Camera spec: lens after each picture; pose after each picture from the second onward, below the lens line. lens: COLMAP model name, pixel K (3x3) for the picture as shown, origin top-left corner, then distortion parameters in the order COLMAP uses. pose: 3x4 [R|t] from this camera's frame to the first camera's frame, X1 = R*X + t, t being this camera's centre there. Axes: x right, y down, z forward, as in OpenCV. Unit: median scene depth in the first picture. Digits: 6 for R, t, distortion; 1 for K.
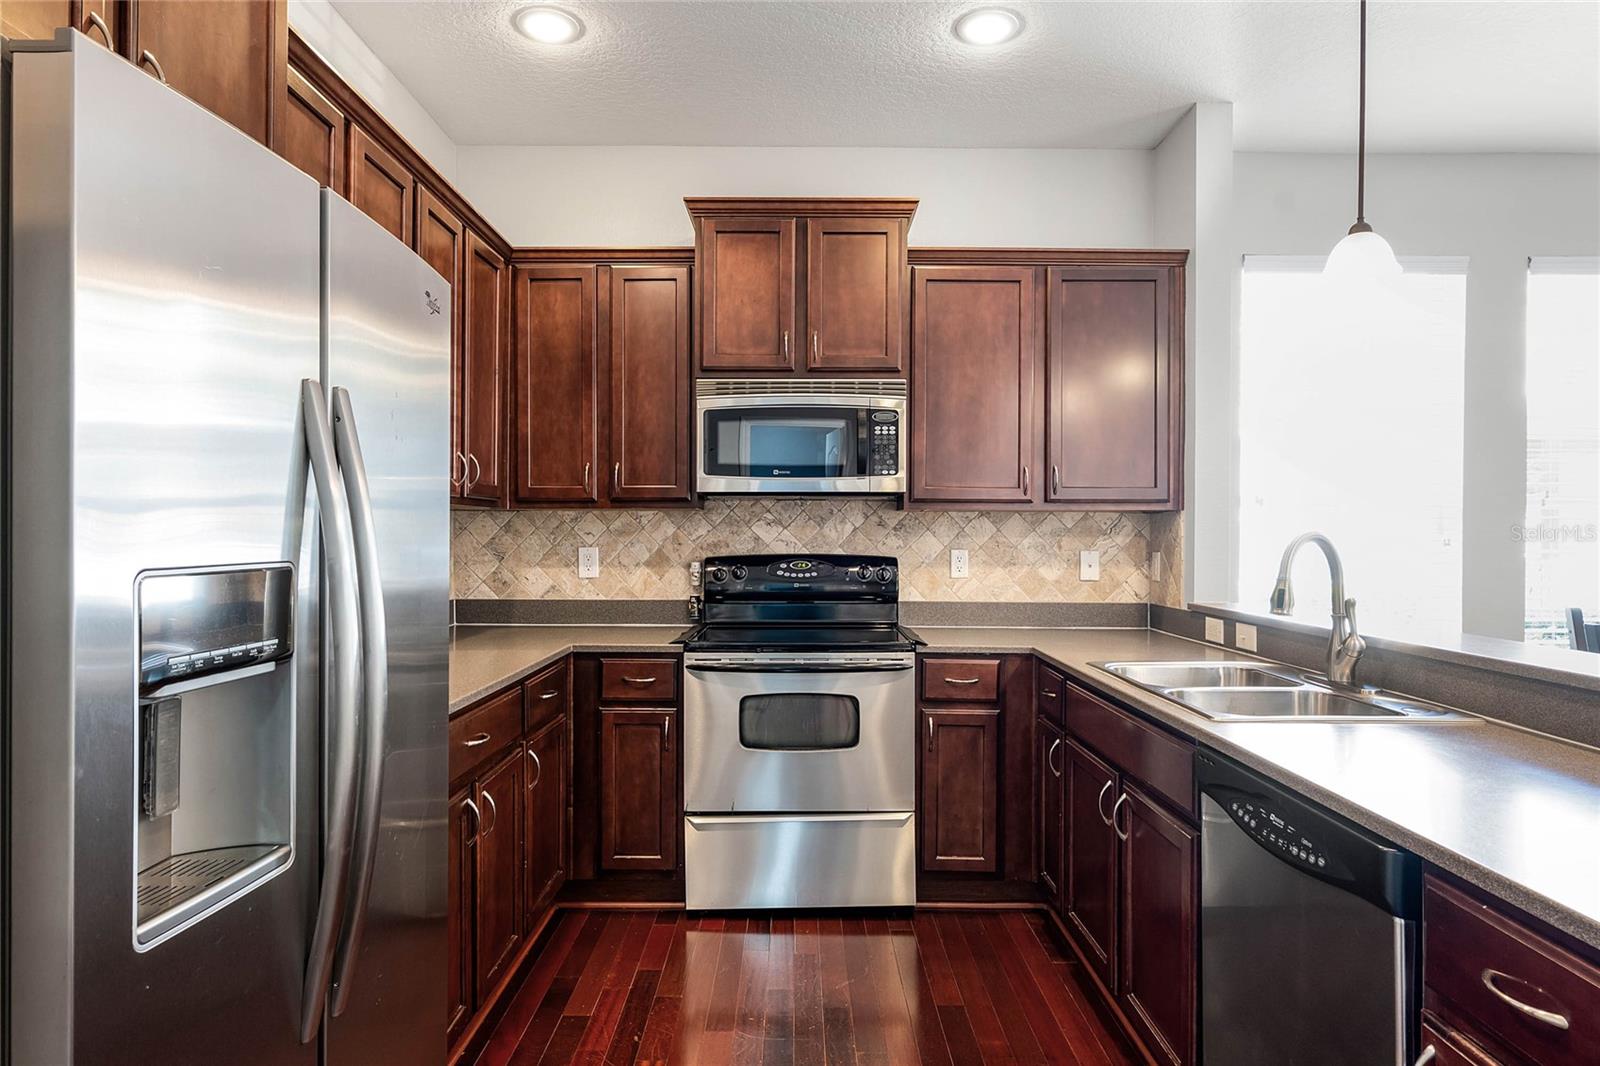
lens RADIAL K [[917.1, 0, 801.2], [0, 917.1, 527.3], [0, 0, 1]] dist [0.001556, 0.000110]
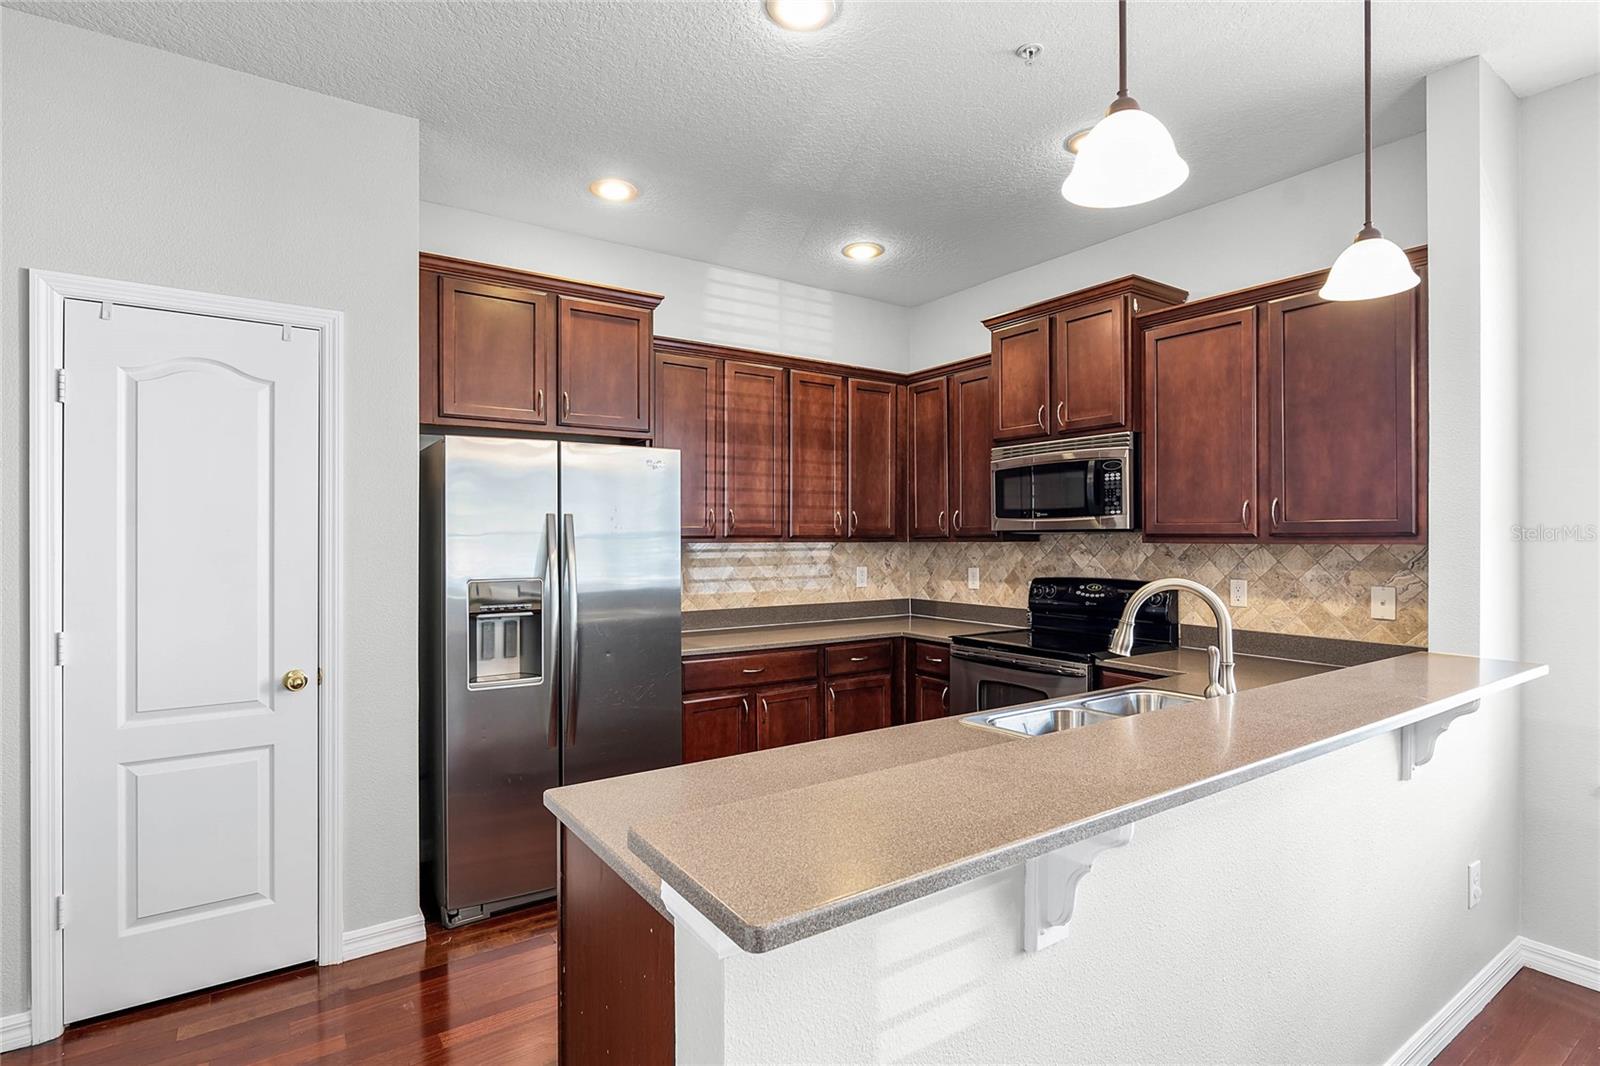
lens RADIAL K [[789.9, 0, 806.6], [0, 789.9, 535.3], [0, 0, 1]] dist [-0.004503, 0.000098]
pose [[0.572088, -0.006280, -0.820168, 0.684726], [0.007422, 0.999969, -0.002480, -0.030006], [0.820159, -0.004669, 0.572117, 0.091814]]
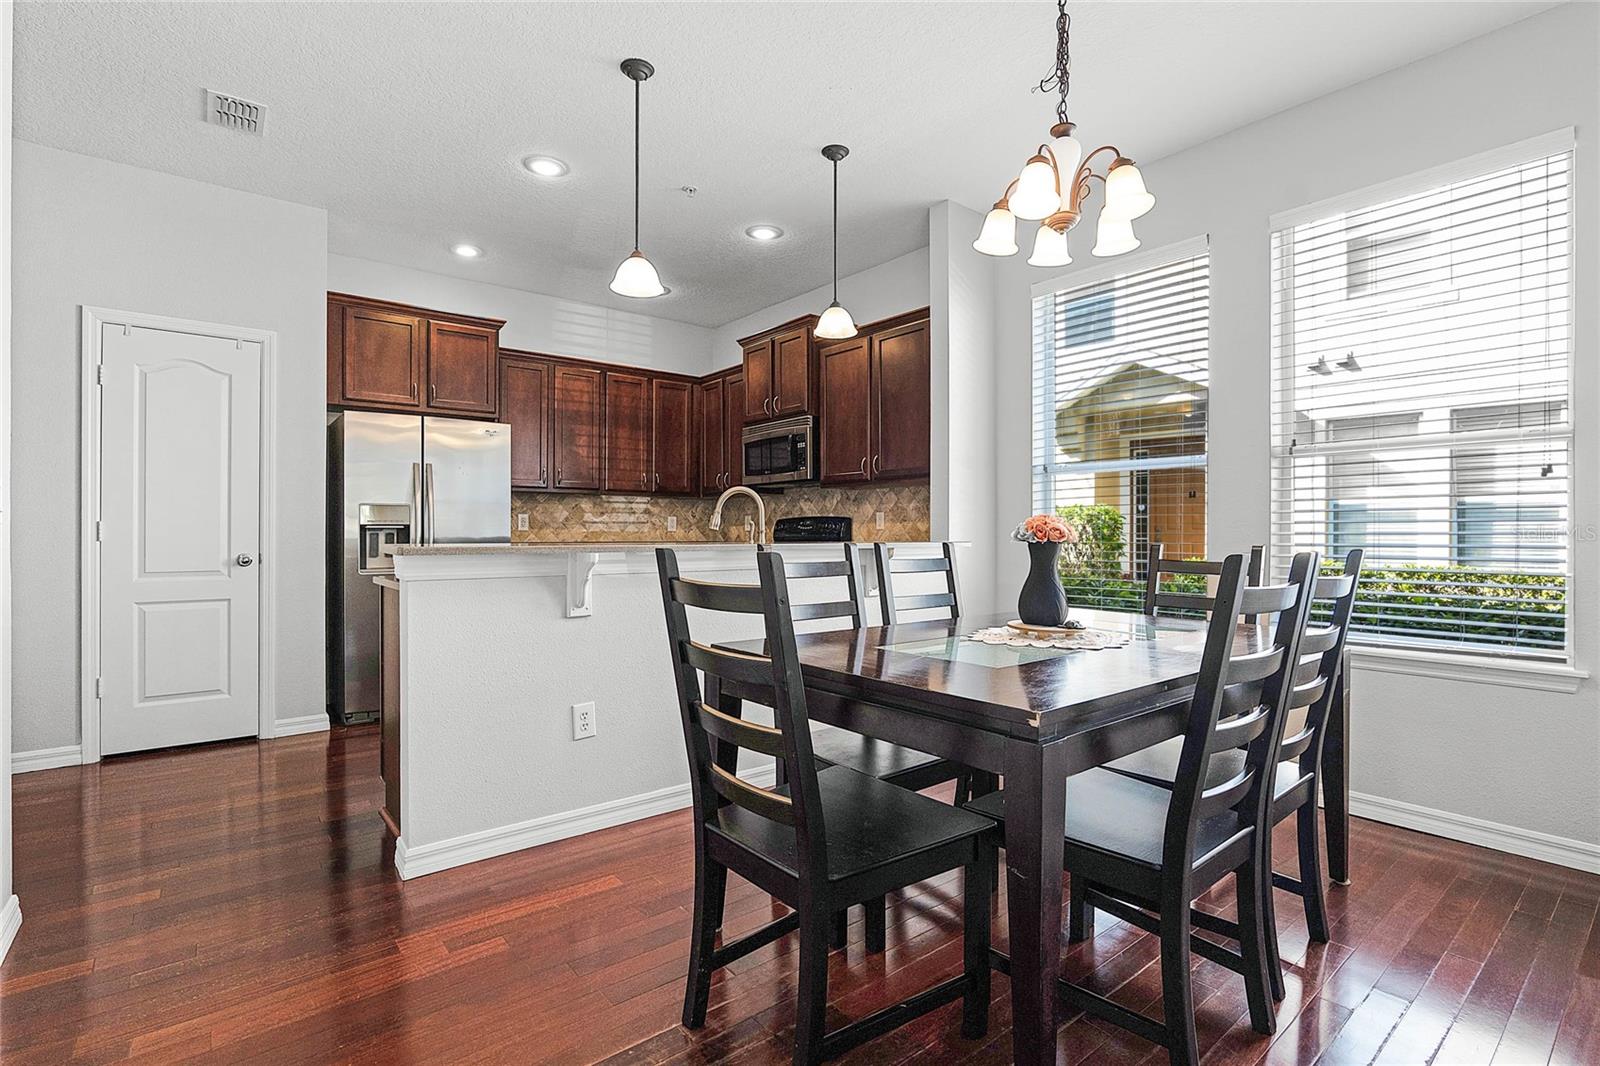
lens RADIAL K [[750.2, 0, 803.4], [0, 750.2, 530.4], [0, 0, 1]] dist [-0.020236, 0.006130]
pose [[0.632463, -0.007661, -0.774552, 1.211560], [0.006725, 0.999968, -0.004400, 0.067158], [0.774561, -0.002426, 0.632494, 0.065053]]
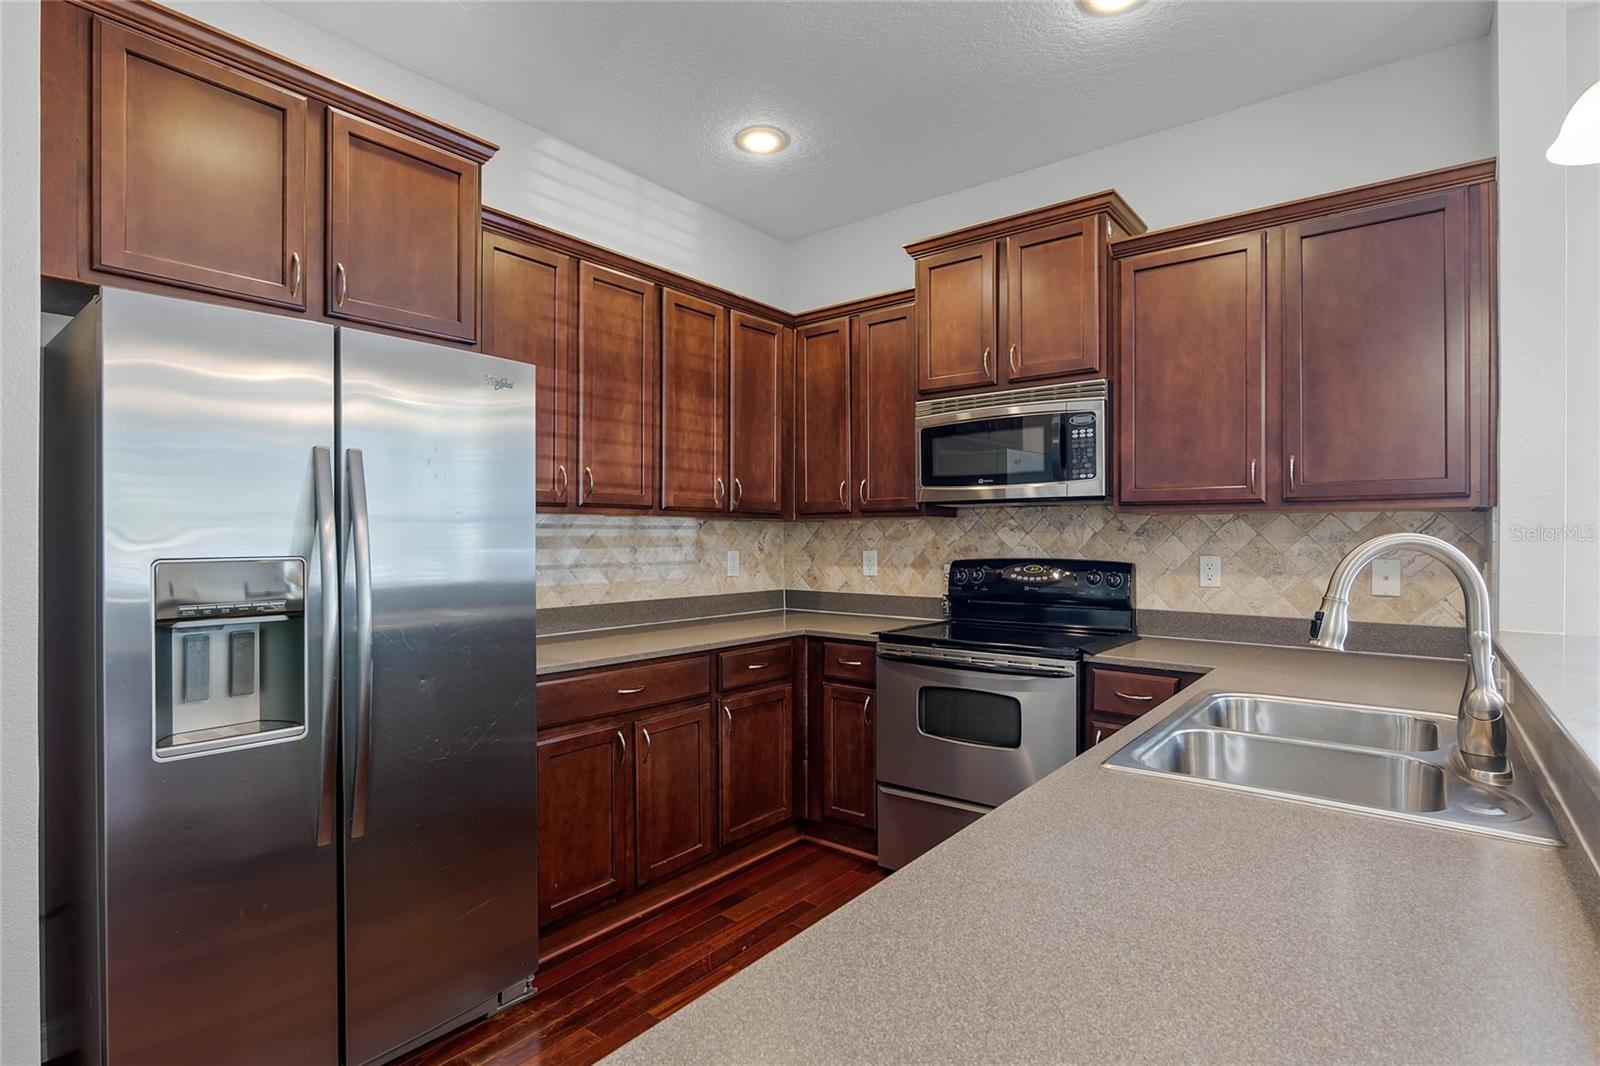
lens RADIAL K [[781.2, 0, 806.3], [0, 781.2, 534.4], [0, 0, 1]] dist [-0.011303, 0.000755]
pose [[0.786512, -0.005255, -0.617552, 0.365590], [0.006006, 0.999982, -0.000861, 0.001315], [0.617545, -0.003032, 0.786529, 0.156580]]
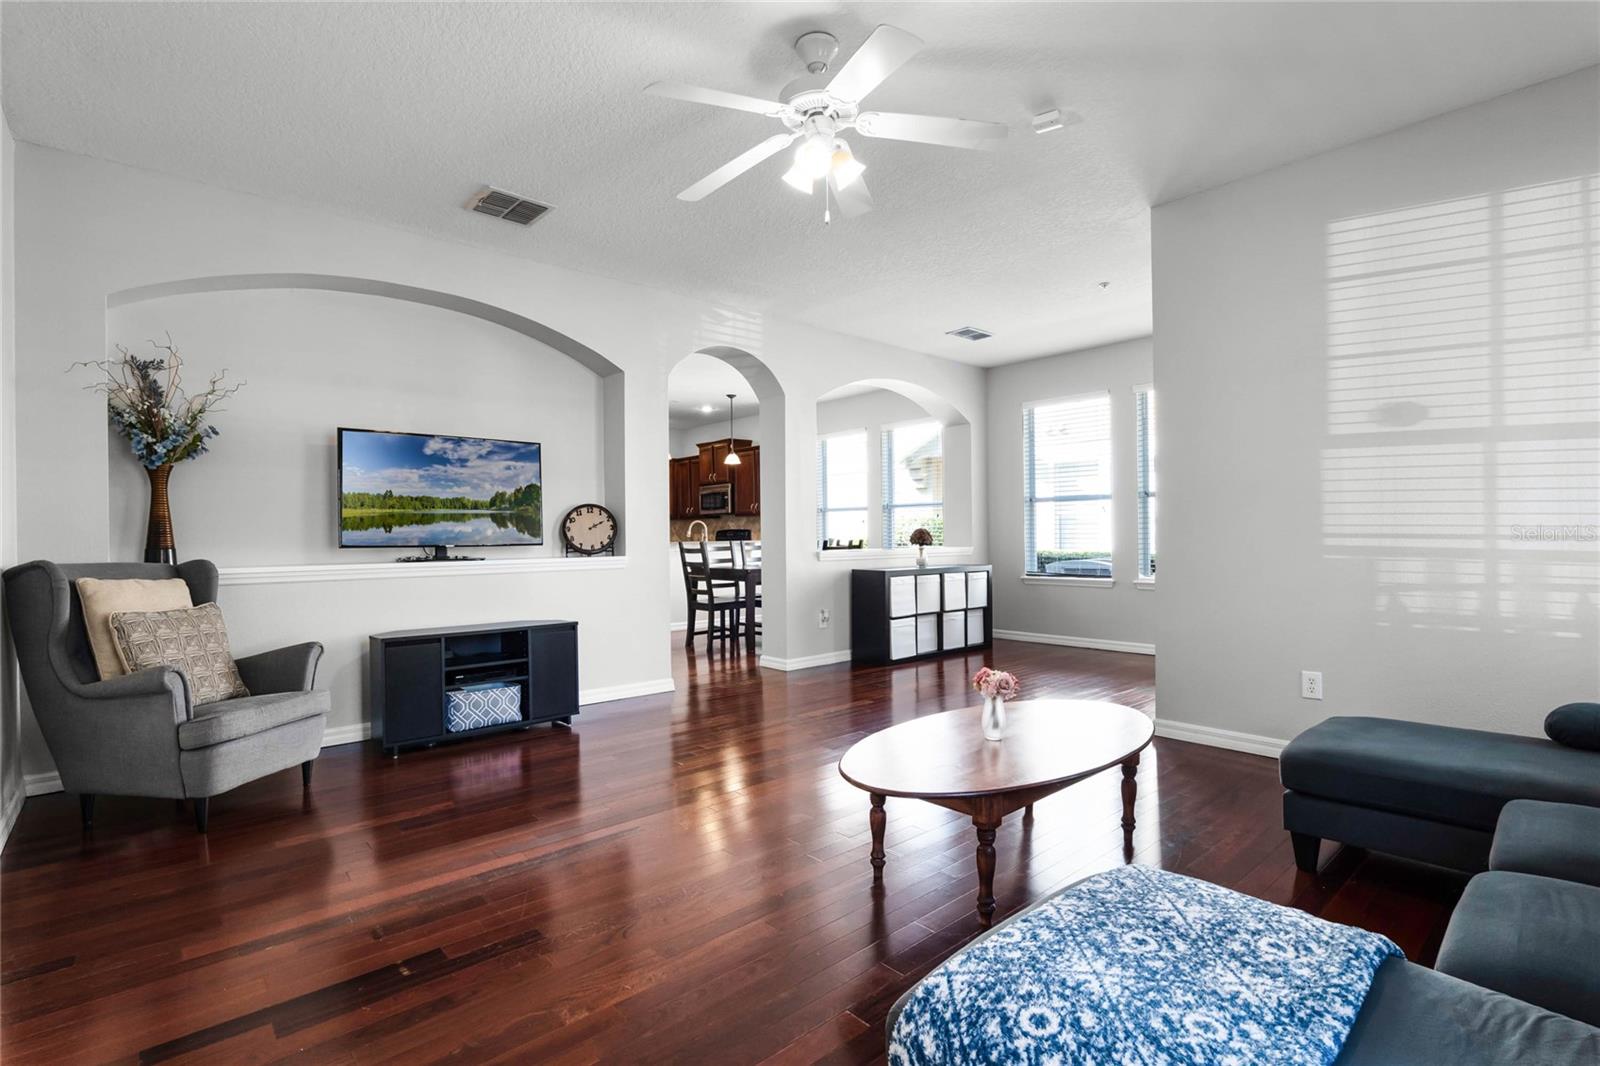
lens RADIAL K [[750.2, 0, 803.4], [0, 750.2, 530.4], [0, 0, 1]] dist [-0.020236, 0.006130]
pose [[0.668290, -0.018547, -0.743670, 2.657508], [0.018902, 0.999790, -0.007949, 0.068069], [0.743661, -0.008745, 0.668500, -0.897876]]
